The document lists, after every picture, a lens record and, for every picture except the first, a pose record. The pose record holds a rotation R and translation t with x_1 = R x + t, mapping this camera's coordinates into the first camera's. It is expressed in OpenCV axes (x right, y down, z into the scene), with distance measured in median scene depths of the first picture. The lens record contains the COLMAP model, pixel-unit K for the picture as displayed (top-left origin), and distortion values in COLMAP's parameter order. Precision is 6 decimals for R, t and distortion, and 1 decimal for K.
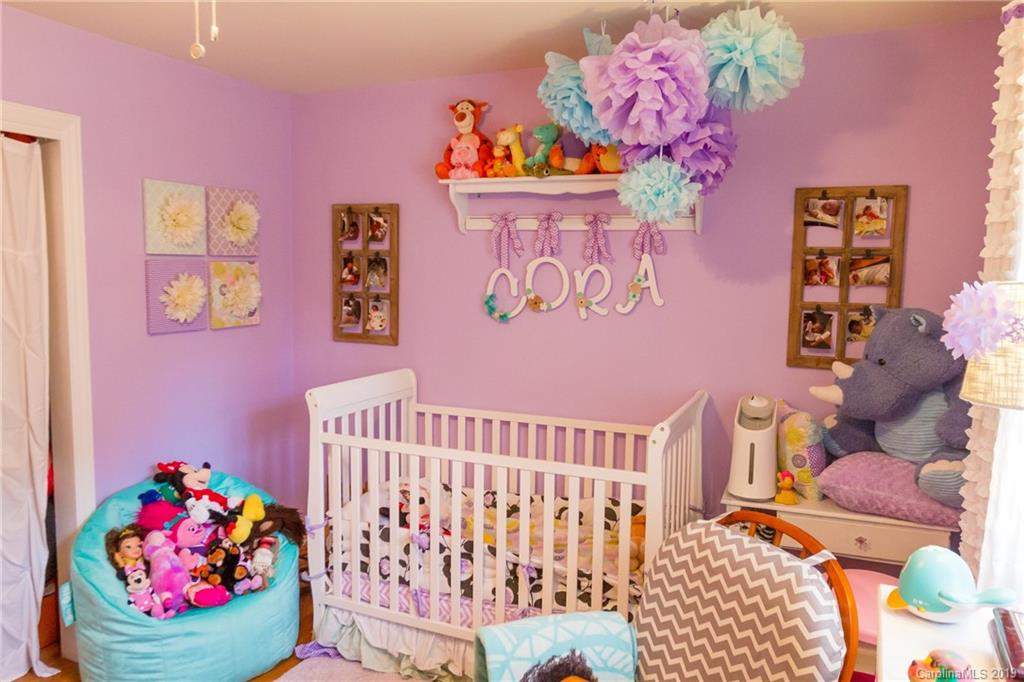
lens RADIAL K [[763.7, 0, 512.0], [0, 763.7, 341.0], [0, 0, 1]] dist [-0.029357, -0.000056]
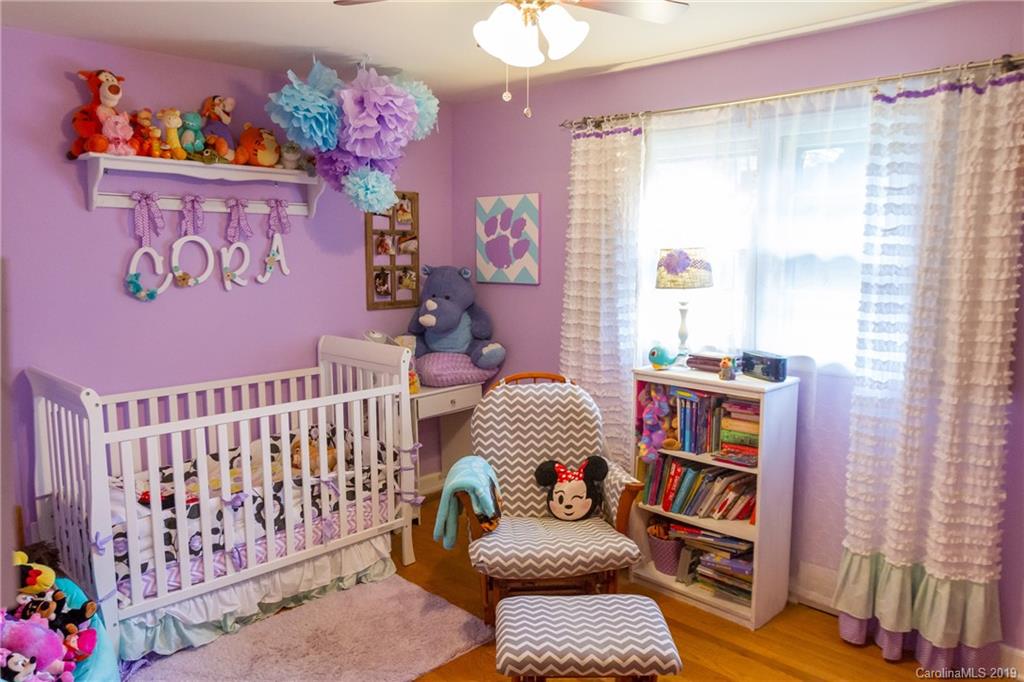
lens RADIAL K [[762.0, 0, 507.6], [0, 762.0, 342.3], [0, 0, 1]] dist [-0.000889, 0.002441]
pose [[0.322174, -0.130391, 0.937658, -0.957811], [0.099419, 0.989652, 0.103461, -0.031773], [-0.941446, 0.059888, 0.331803, 0.261036]]
